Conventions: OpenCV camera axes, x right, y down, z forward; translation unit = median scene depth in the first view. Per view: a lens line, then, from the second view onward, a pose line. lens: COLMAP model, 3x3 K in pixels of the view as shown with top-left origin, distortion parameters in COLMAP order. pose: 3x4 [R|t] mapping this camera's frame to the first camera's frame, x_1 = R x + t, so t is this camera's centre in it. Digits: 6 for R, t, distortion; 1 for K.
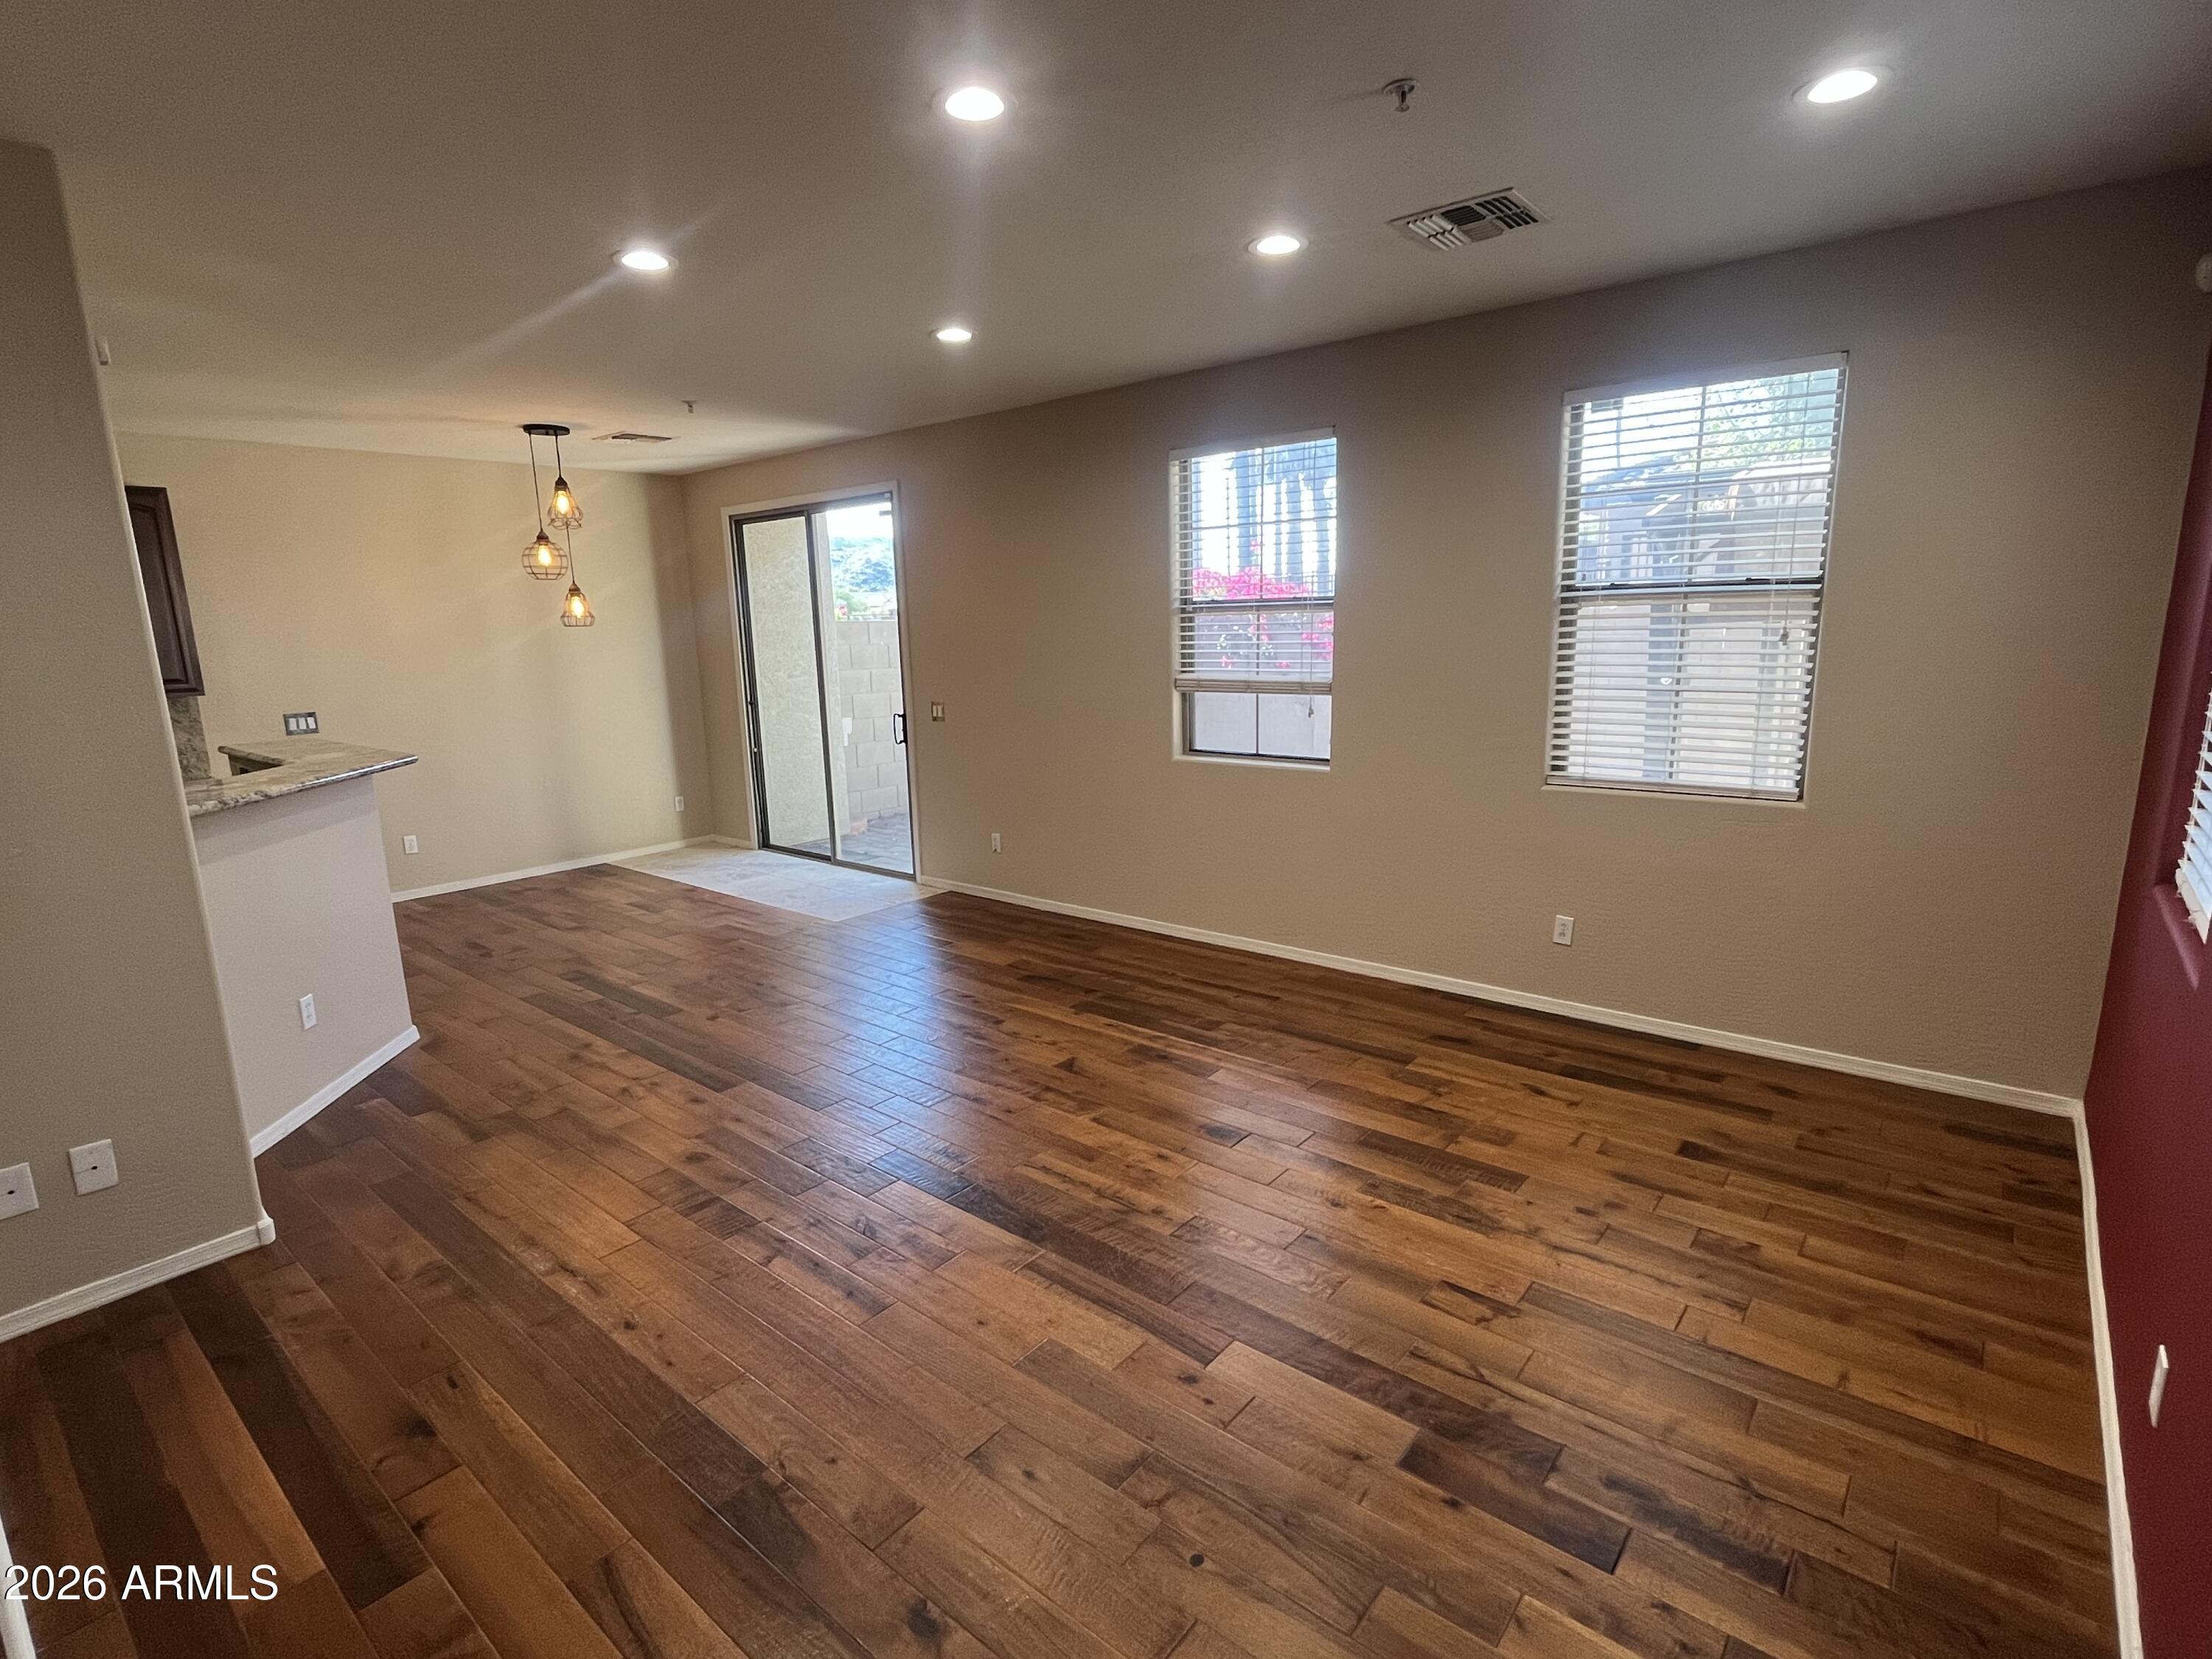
lens RADIAL K [[1072.0, 0, 1109.3], [0, 1072.0, 837.4], [0, 0, 1]] dist [-0.012069, 0.000149]
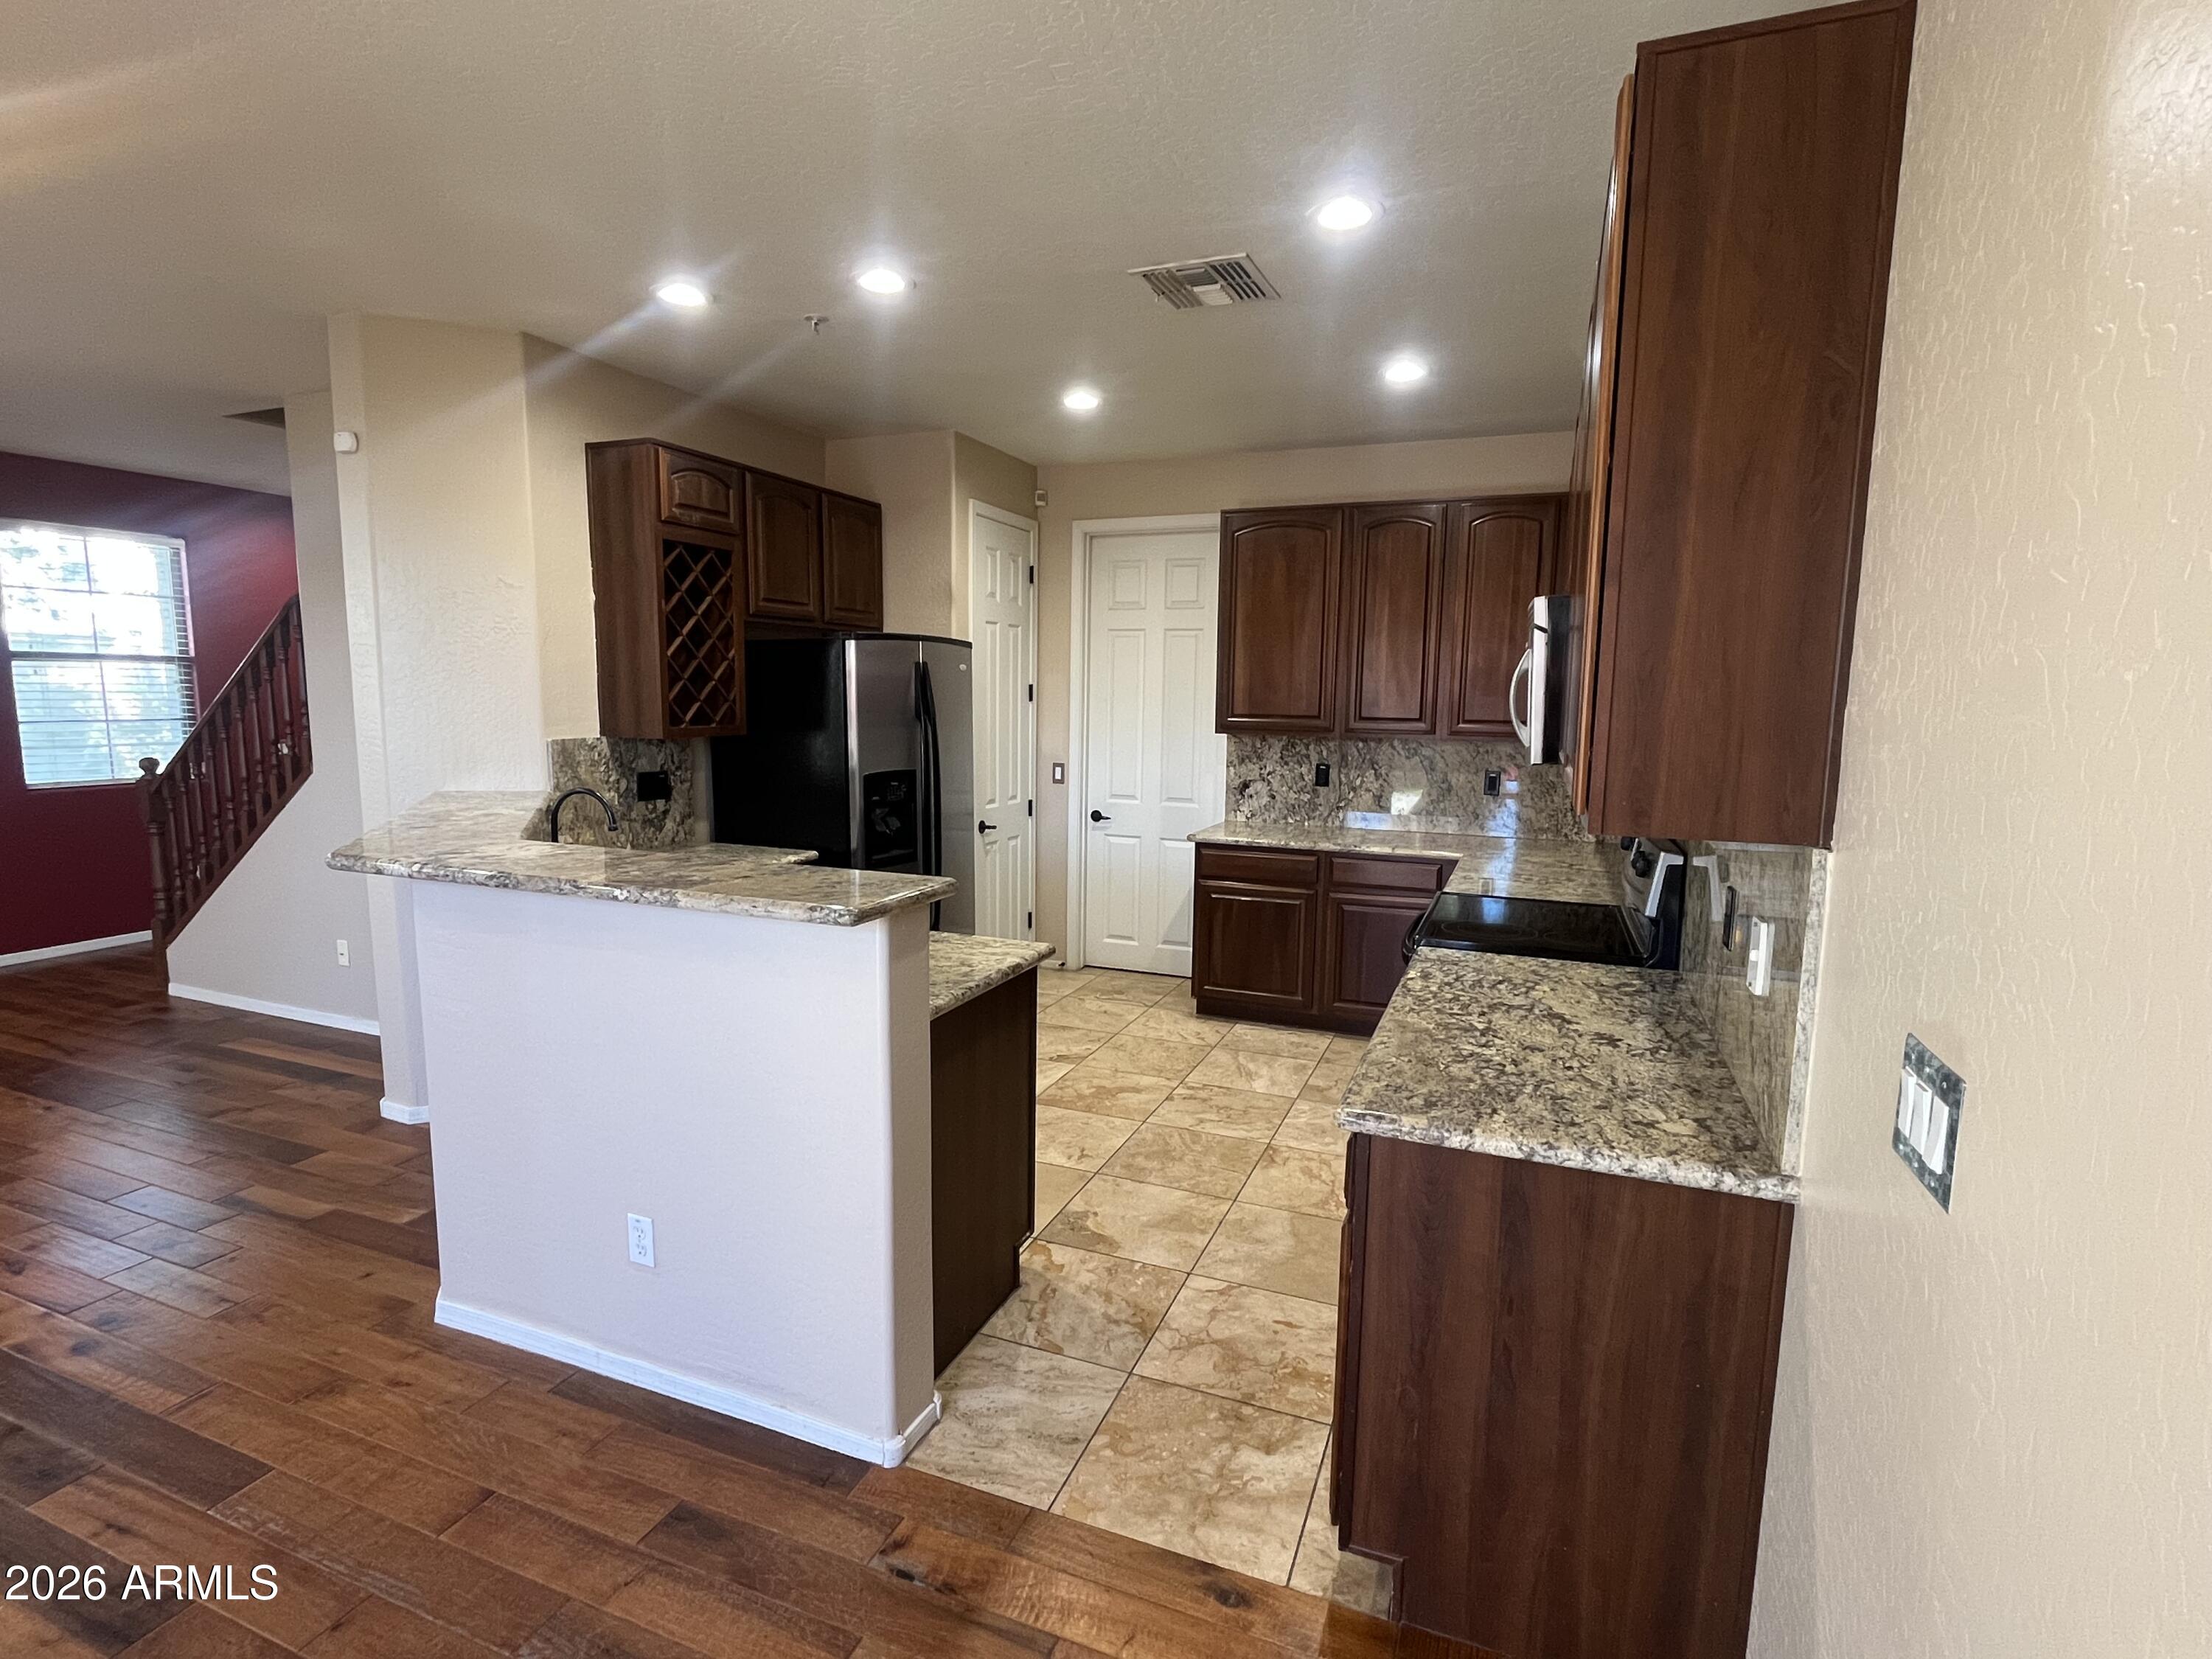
lens RADIAL K [[1084.6, 0, 1105.4], [0, 1084.6, 837.6], [0, 0, 1]] dist [-0.001906, 0.000418]
pose [[-0.952589, 0.051913, -0.299800, -0.872649], [-0.050815, 0.944353, 0.324985, -0.291722], [0.299988, 0.324811, -0.896942, 1.631134]]
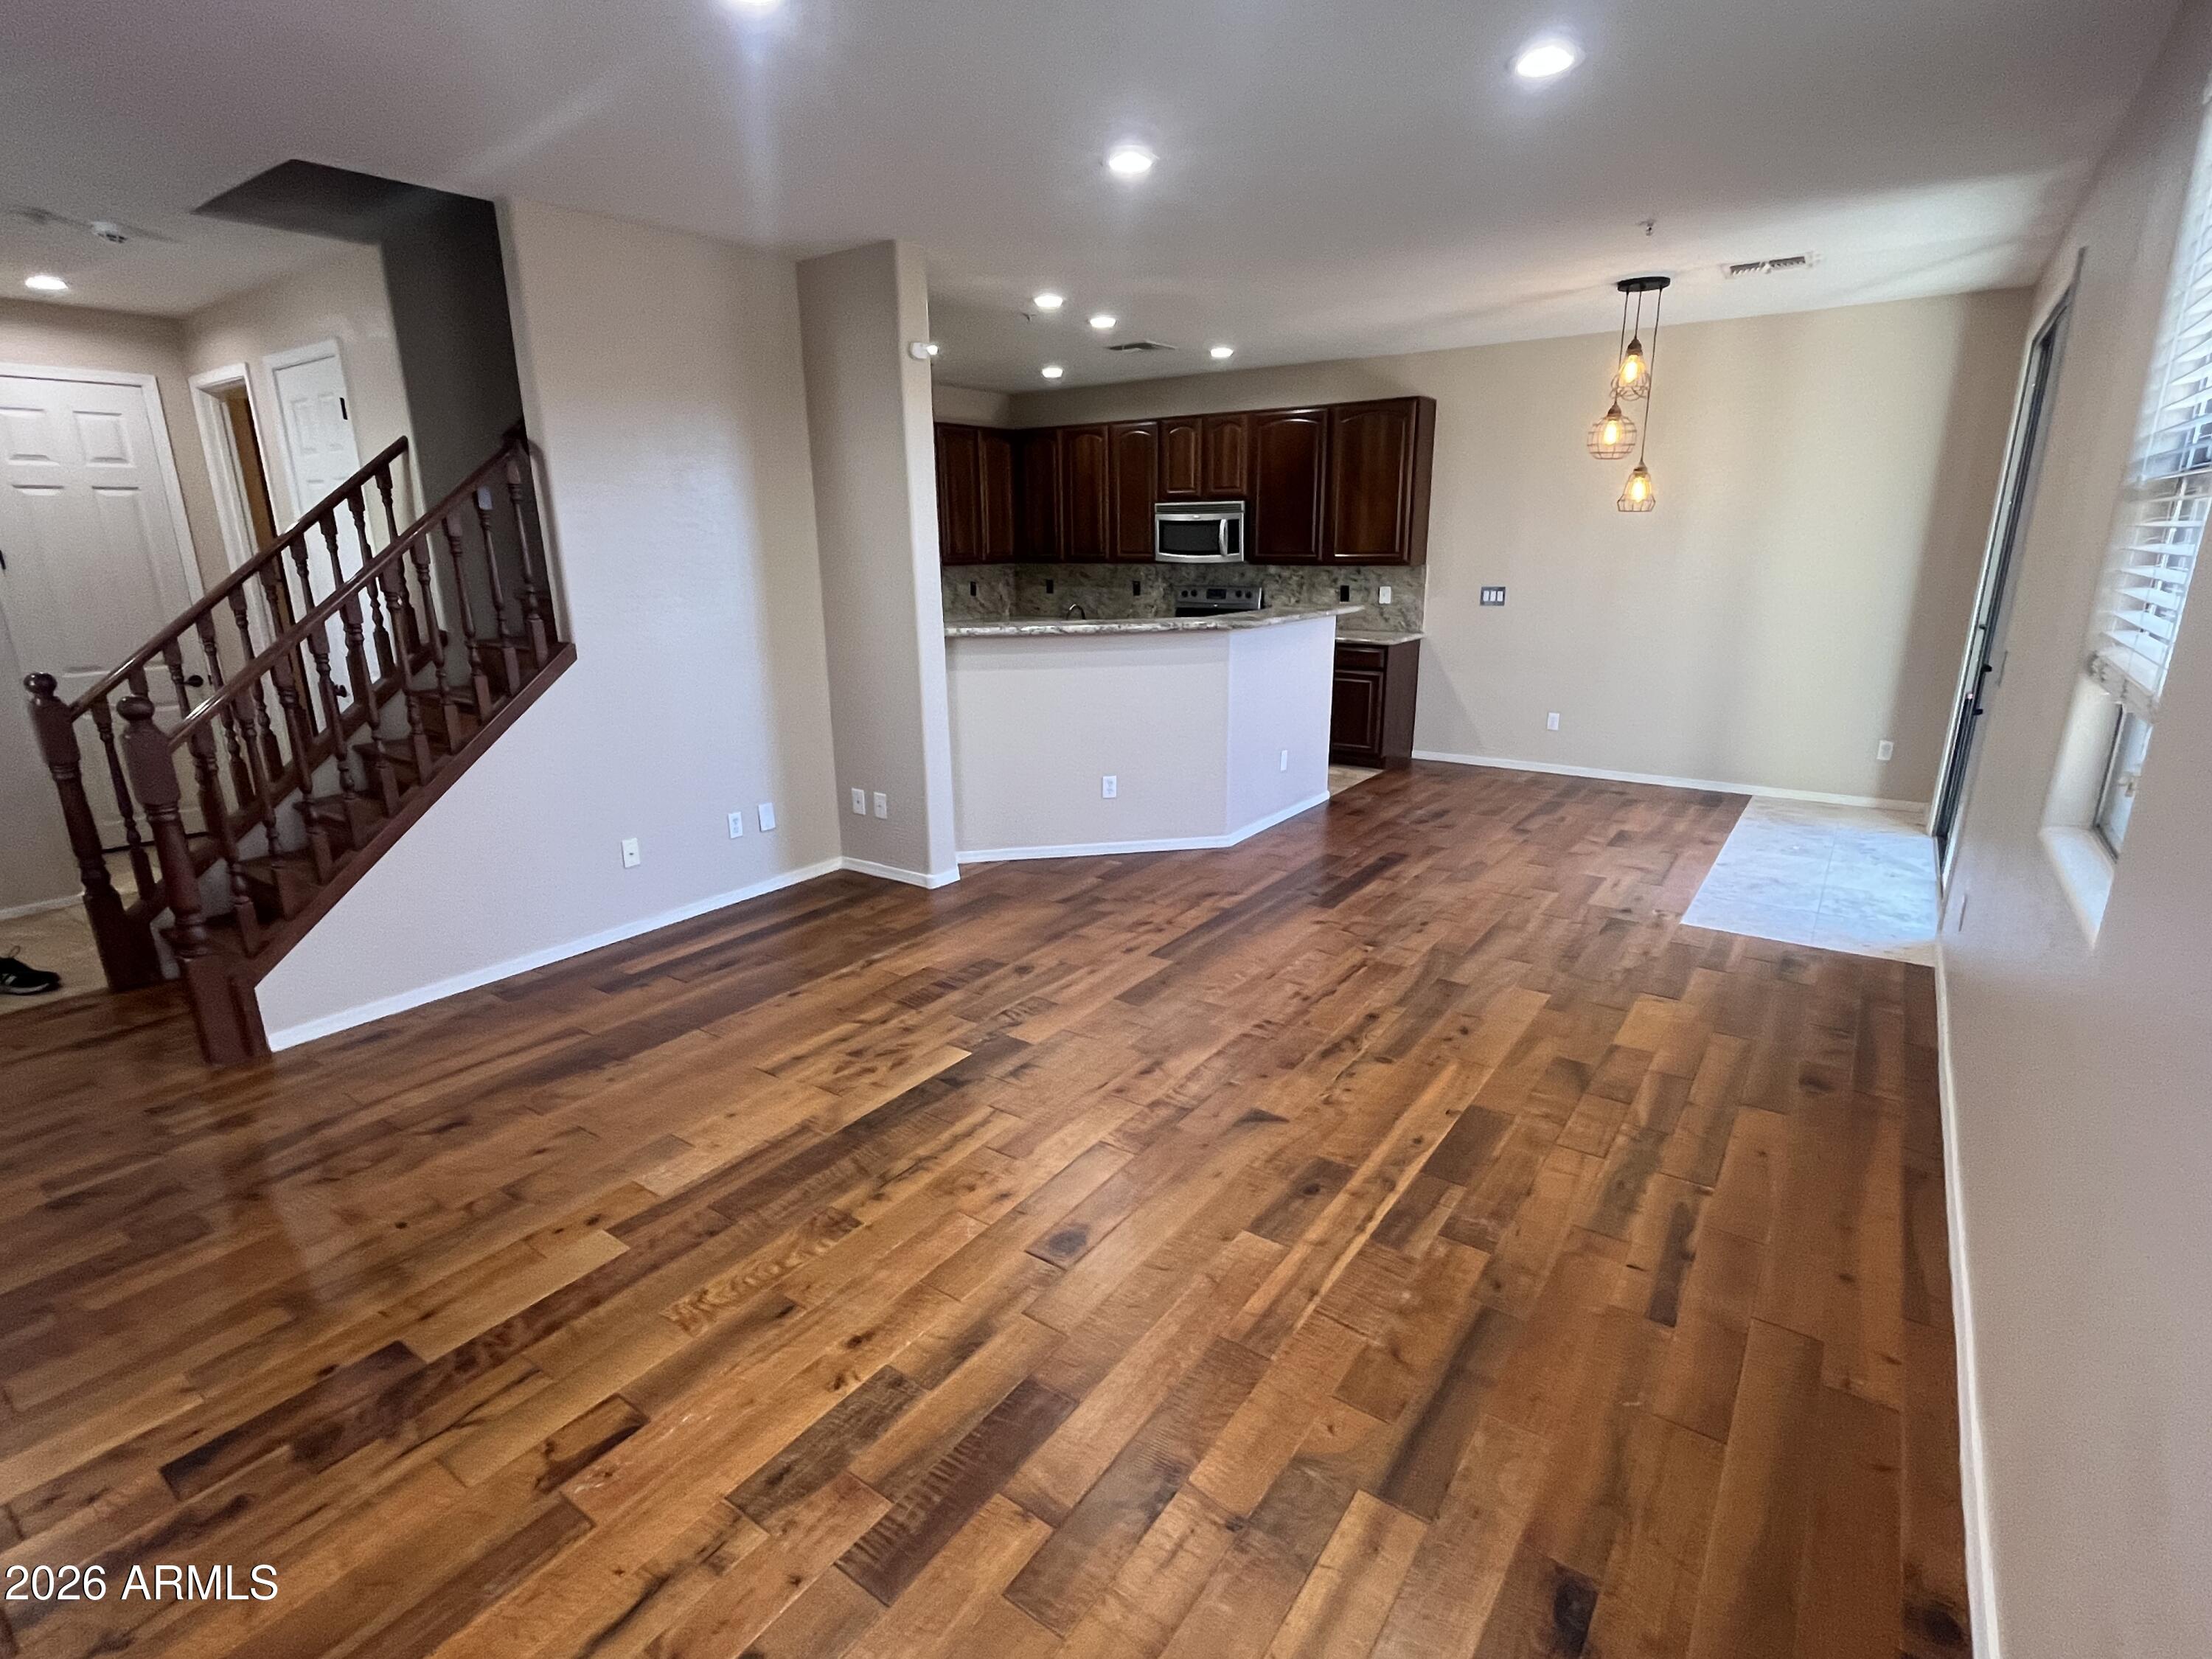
lens RADIAL K [[1084.6, 0, 1105.4], [0, 1084.6, 837.6], [0, 0, 1]] dist [-0.001906, 0.000418]
pose [[0.075209, 0.294307, -0.952747, 0.591006], [-0.189028, 0.942337, 0.276169, -0.156450], [0.979087, 0.159326, 0.126504, 0.720840]]
